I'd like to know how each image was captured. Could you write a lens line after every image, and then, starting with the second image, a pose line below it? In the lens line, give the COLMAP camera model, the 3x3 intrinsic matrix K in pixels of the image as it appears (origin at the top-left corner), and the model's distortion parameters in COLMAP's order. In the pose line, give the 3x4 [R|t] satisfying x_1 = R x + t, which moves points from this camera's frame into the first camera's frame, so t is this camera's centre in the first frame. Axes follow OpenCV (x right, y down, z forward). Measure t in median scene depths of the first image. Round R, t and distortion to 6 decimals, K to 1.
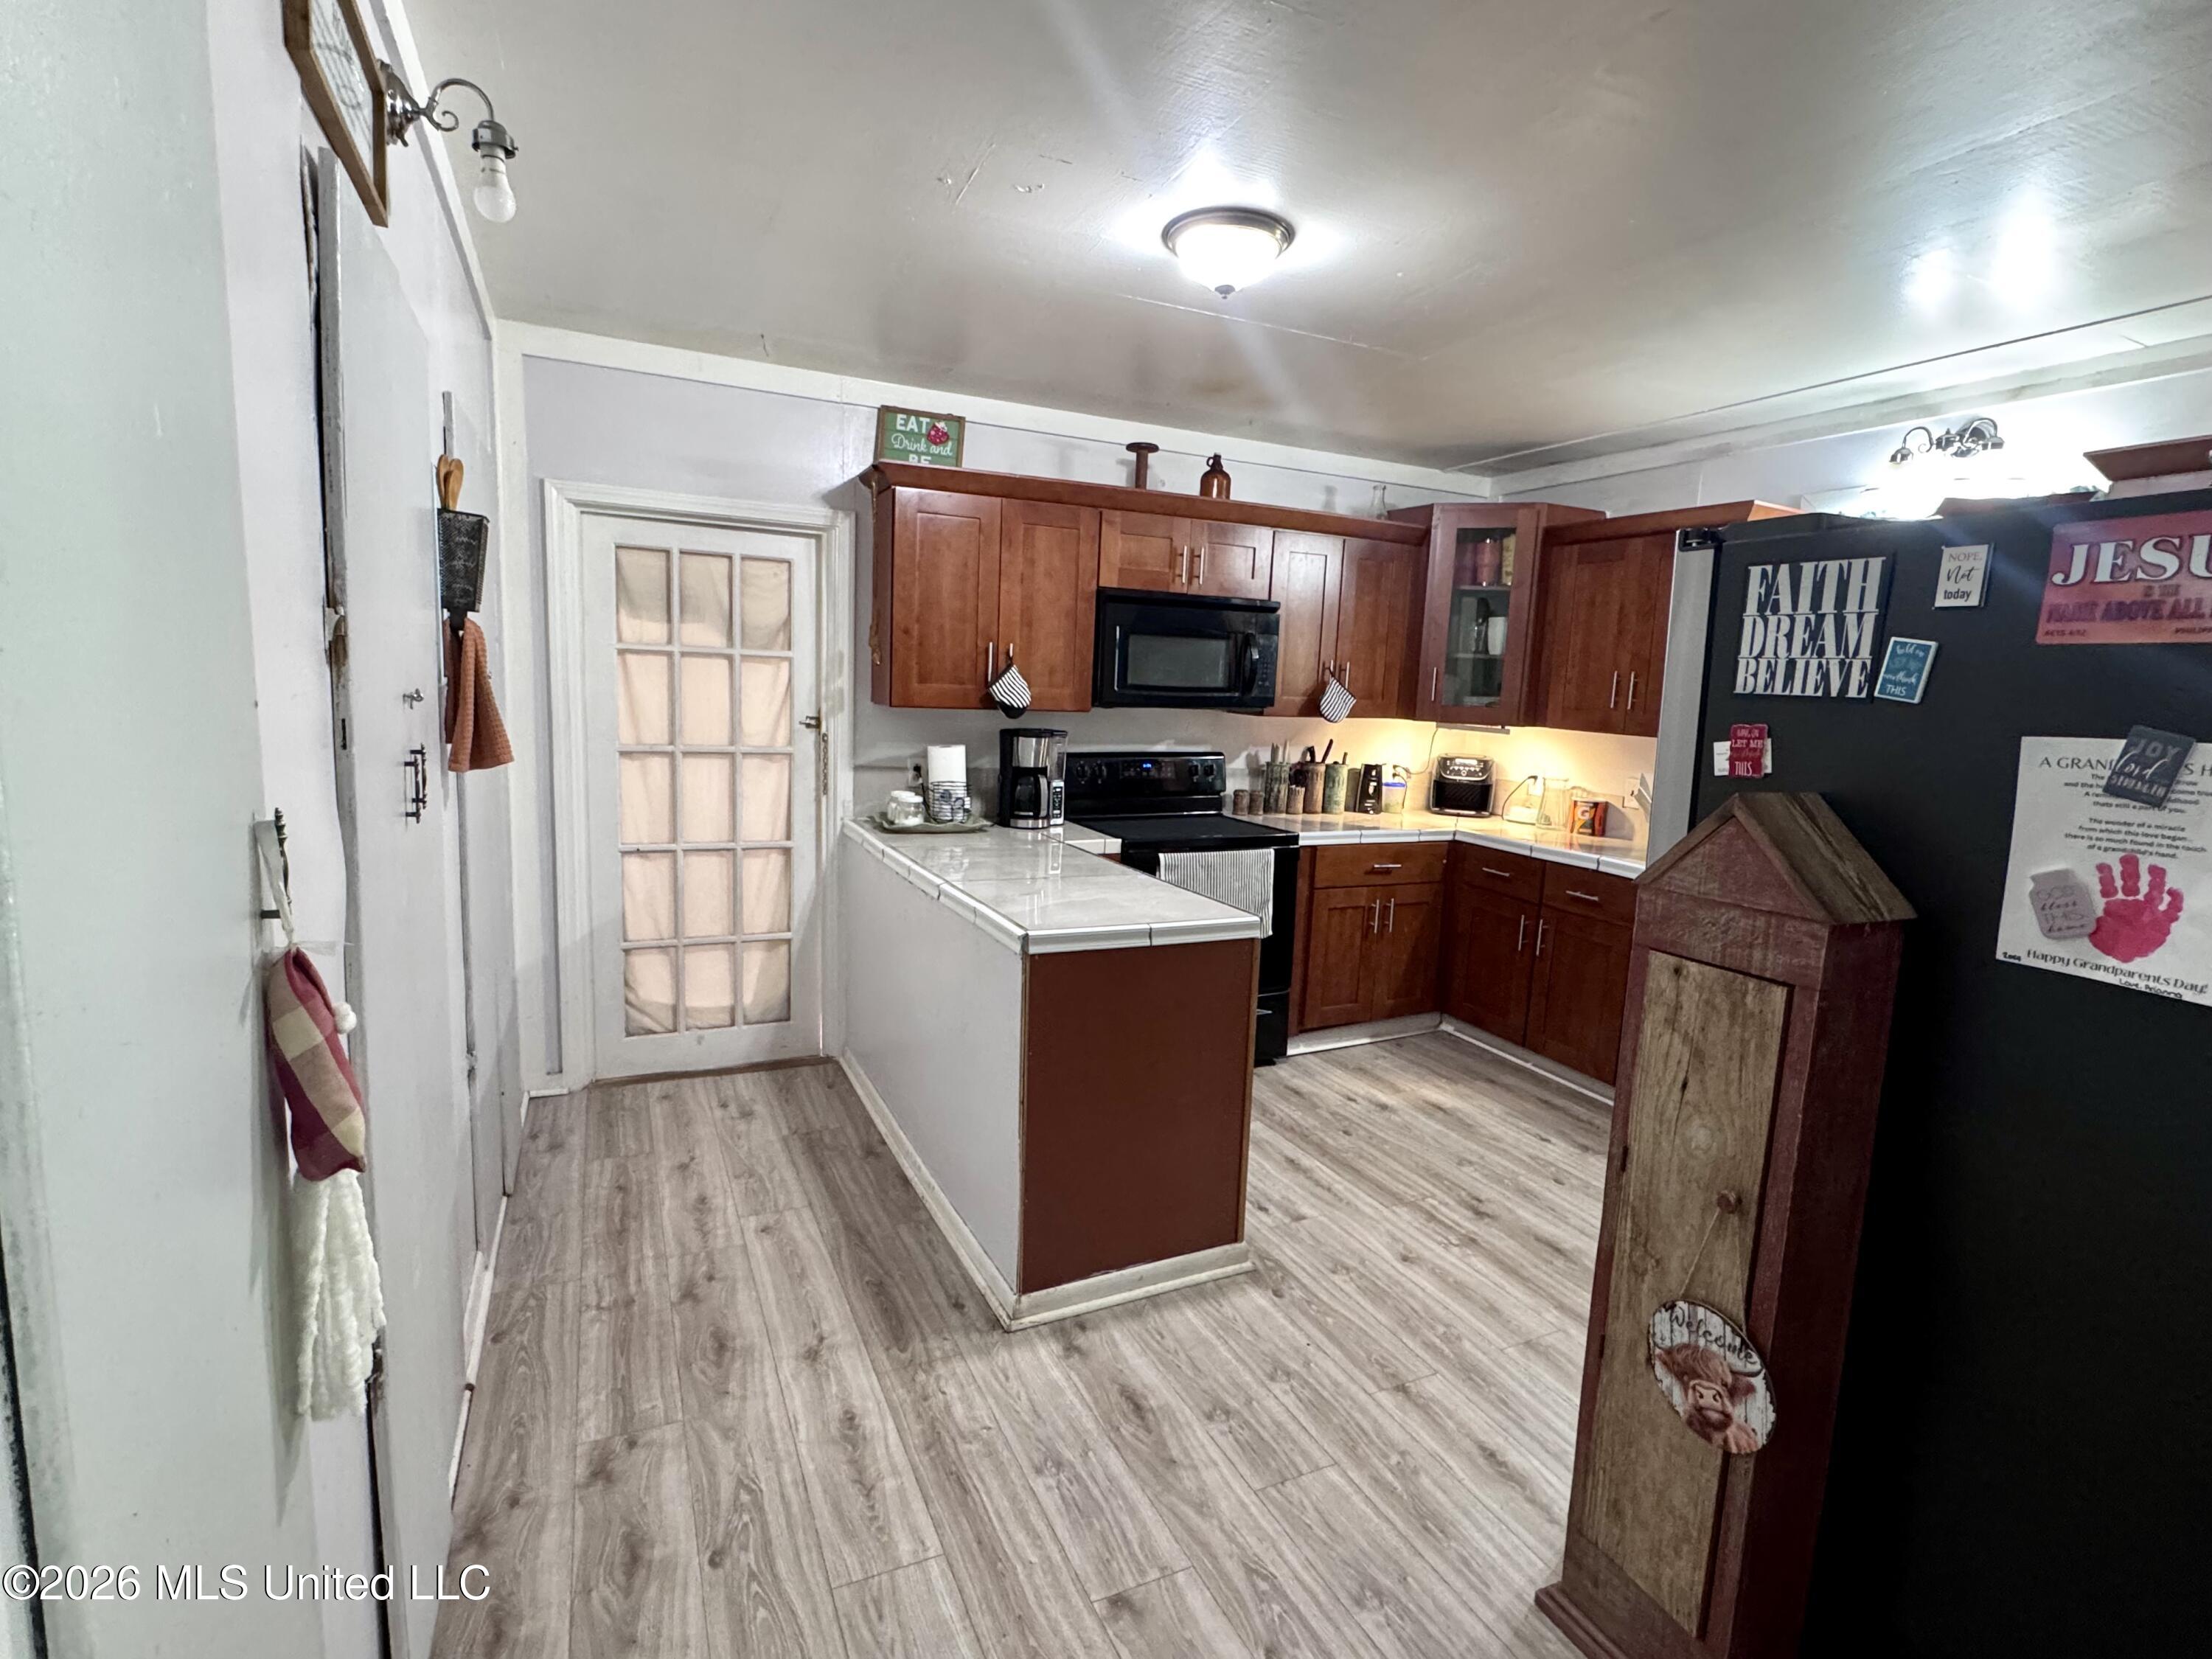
lens RADIAL K [[1054.9, 0, 1106.0], [0, 1054.9, 829.5], [0, 0, 1]] dist [-0.011682, -0.000261]
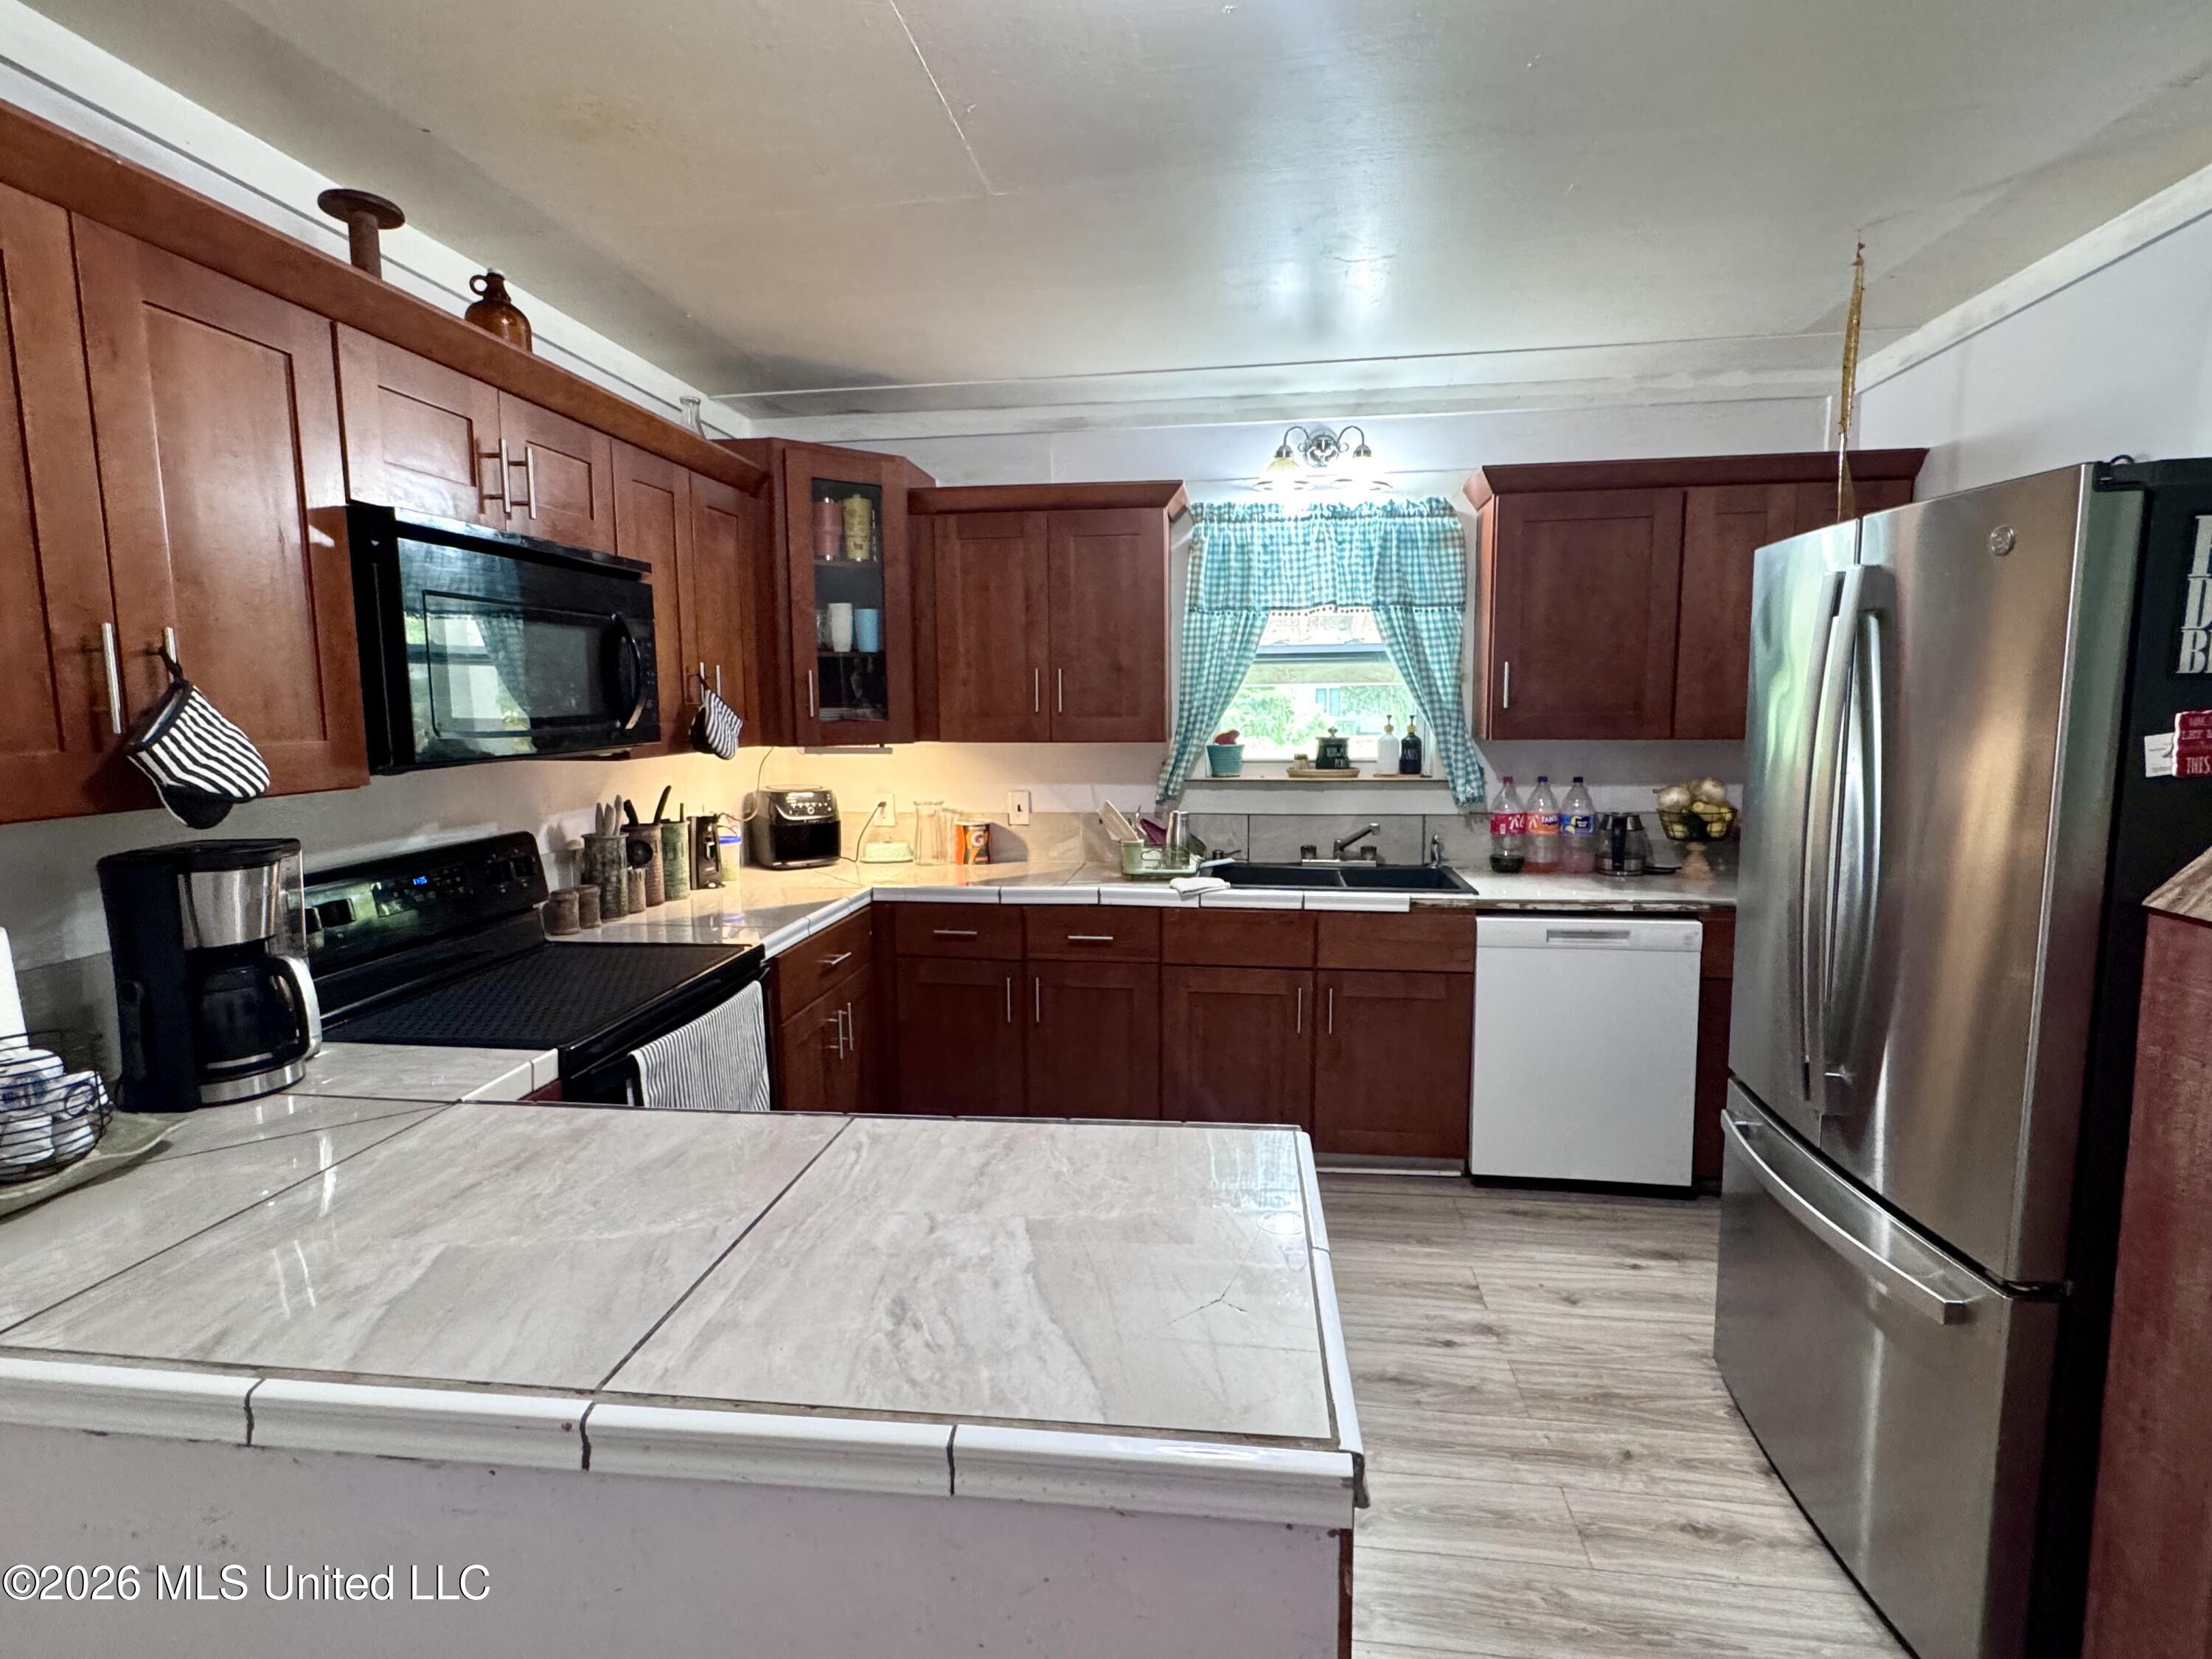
lens RADIAL K [[1054.9, 0, 1106.0], [0, 1054.9, 829.5], [0, 0, 1]] dist [-0.011682, -0.000261]
pose [[0.539935, -0.145622, 0.829014, -0.199998], [0.151534, 0.985645, 0.074441, -0.074749], [-0.827954, 0.085431, 0.554250, 0.476583]]
